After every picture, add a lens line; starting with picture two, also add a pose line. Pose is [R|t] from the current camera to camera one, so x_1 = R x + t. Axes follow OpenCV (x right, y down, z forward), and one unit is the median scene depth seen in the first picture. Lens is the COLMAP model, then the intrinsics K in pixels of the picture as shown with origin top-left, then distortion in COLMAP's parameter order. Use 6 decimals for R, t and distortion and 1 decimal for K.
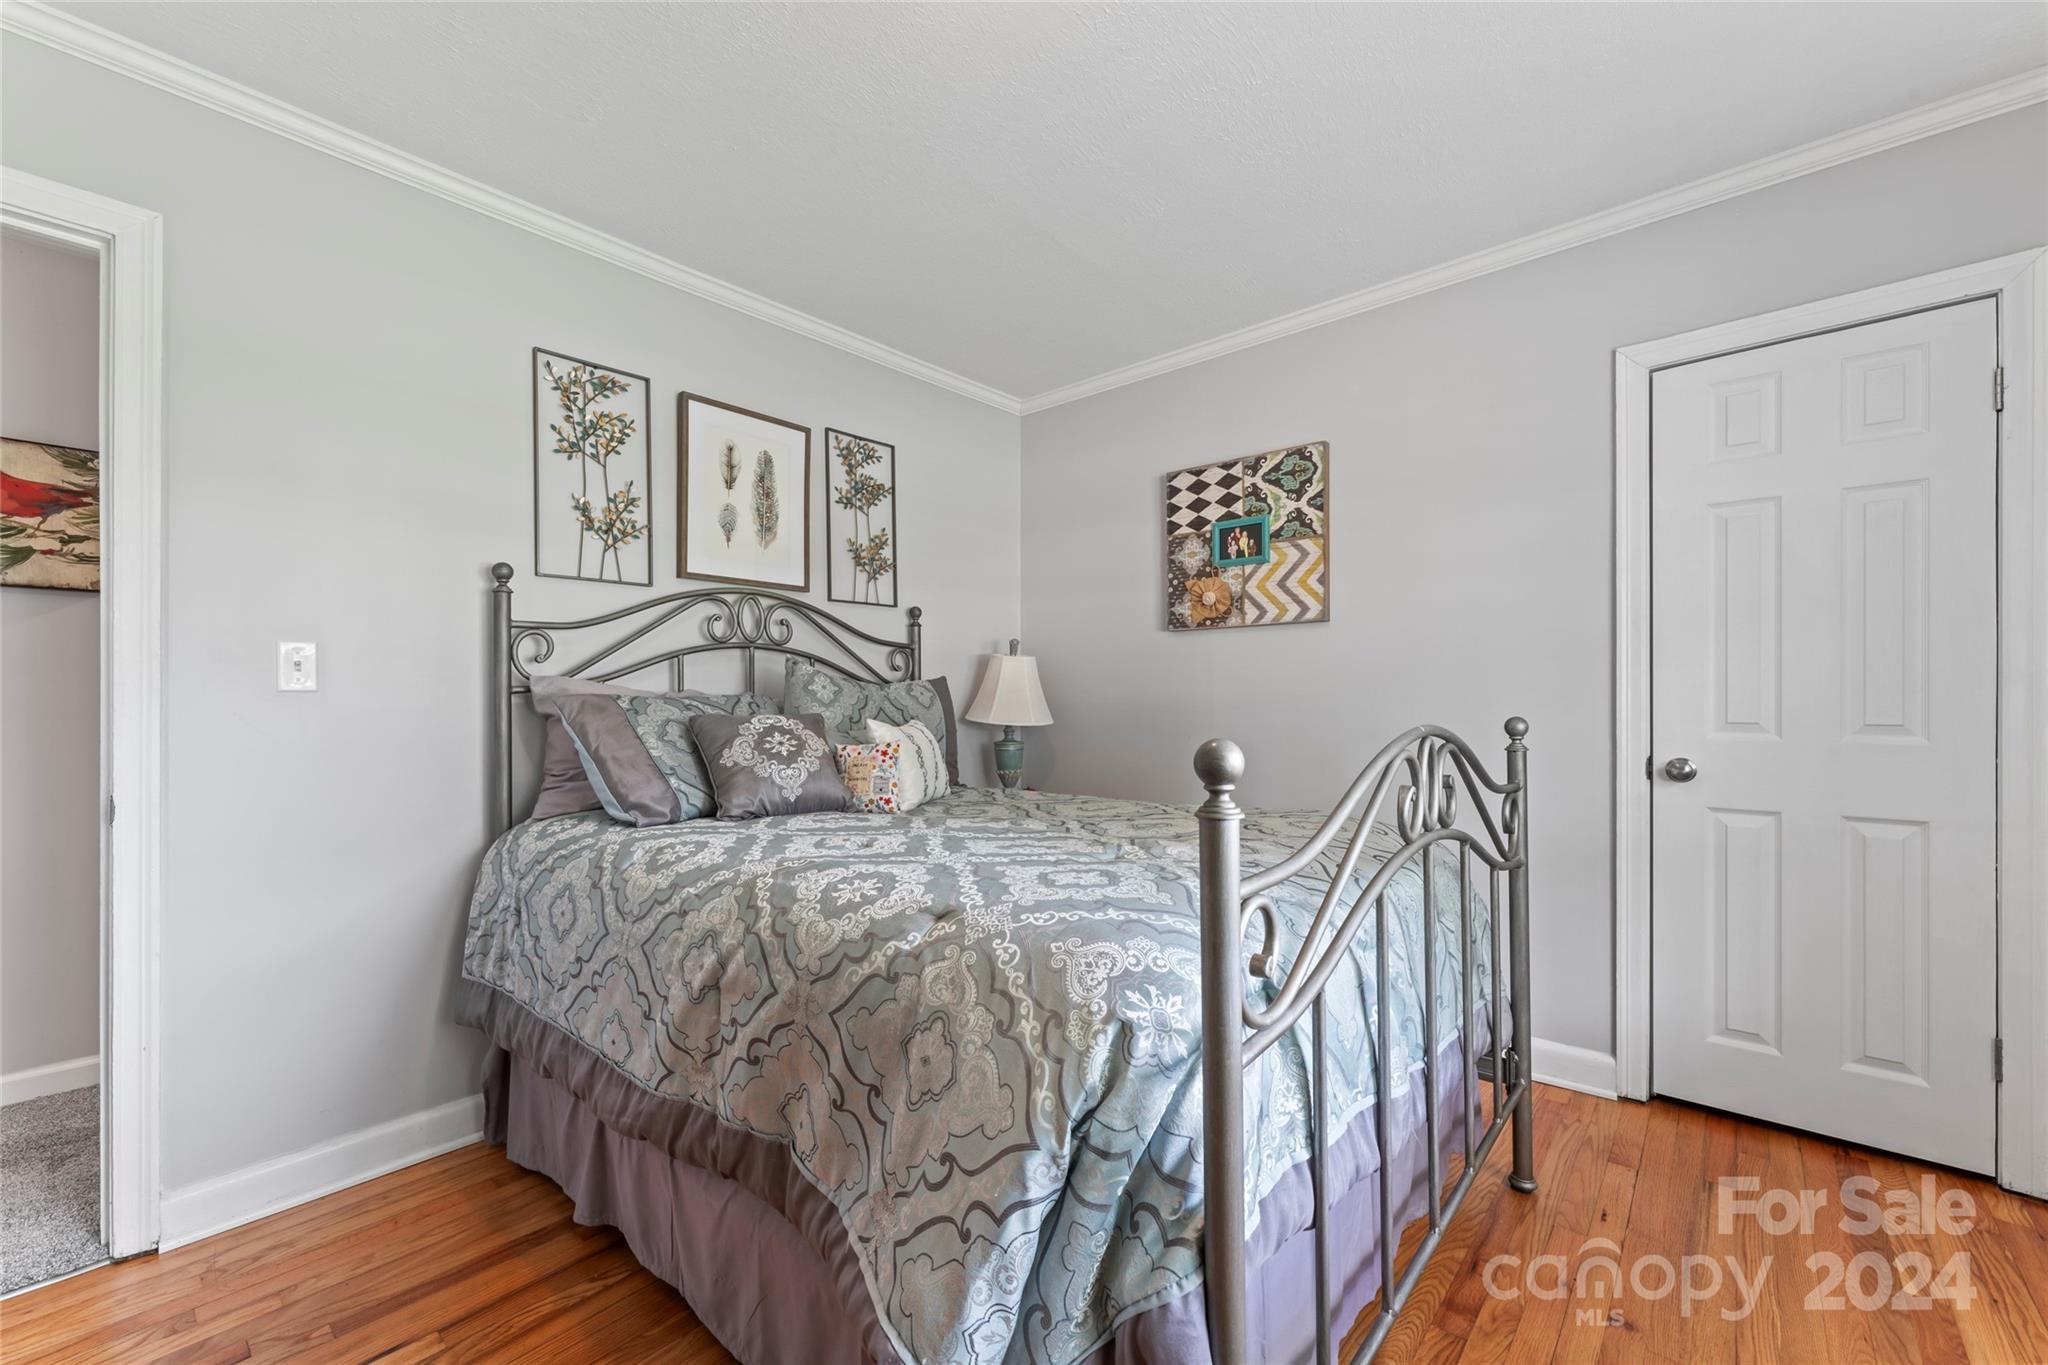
lens RADIAL K [[816.2, 0, 1043.2], [0, 816.2, 695.9], [0, 0, 1]] dist [-0.003809, -0.000002]
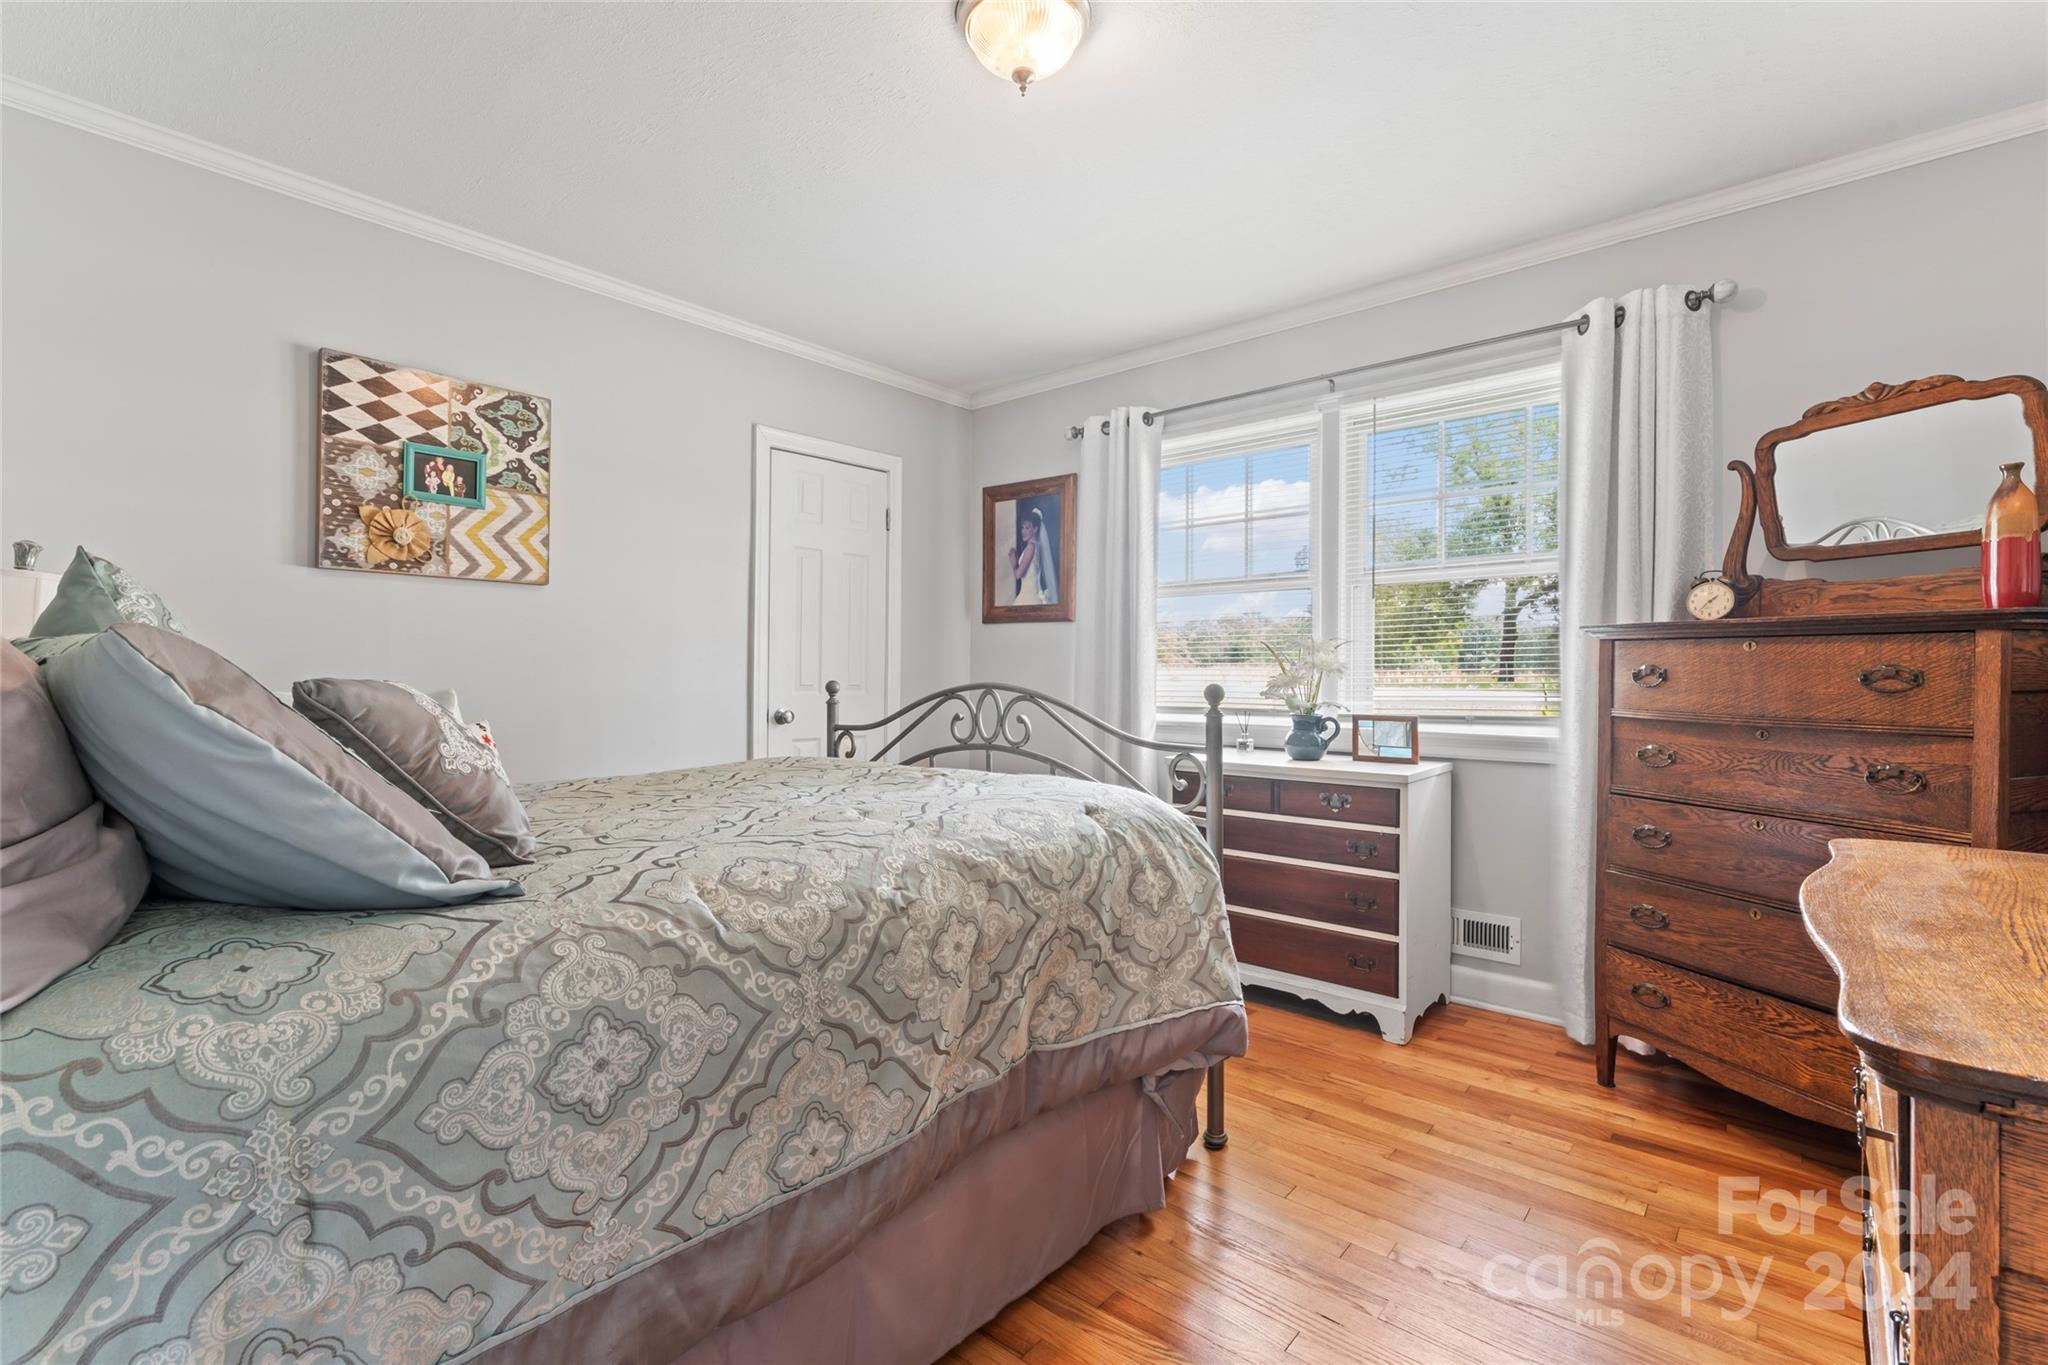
lens RADIAL K [[916.9, 0, 1019.0], [0, 916.9, 684.5], [0, 0, 1]] dist [-0.004686, 0.001494]
pose [[0.009887, 0.000571, 0.999951, -0.665400], [-0.003672, 0.999993, -0.000535, 0.022177], [-0.999944, -0.003666, 0.009889, 0.389554]]
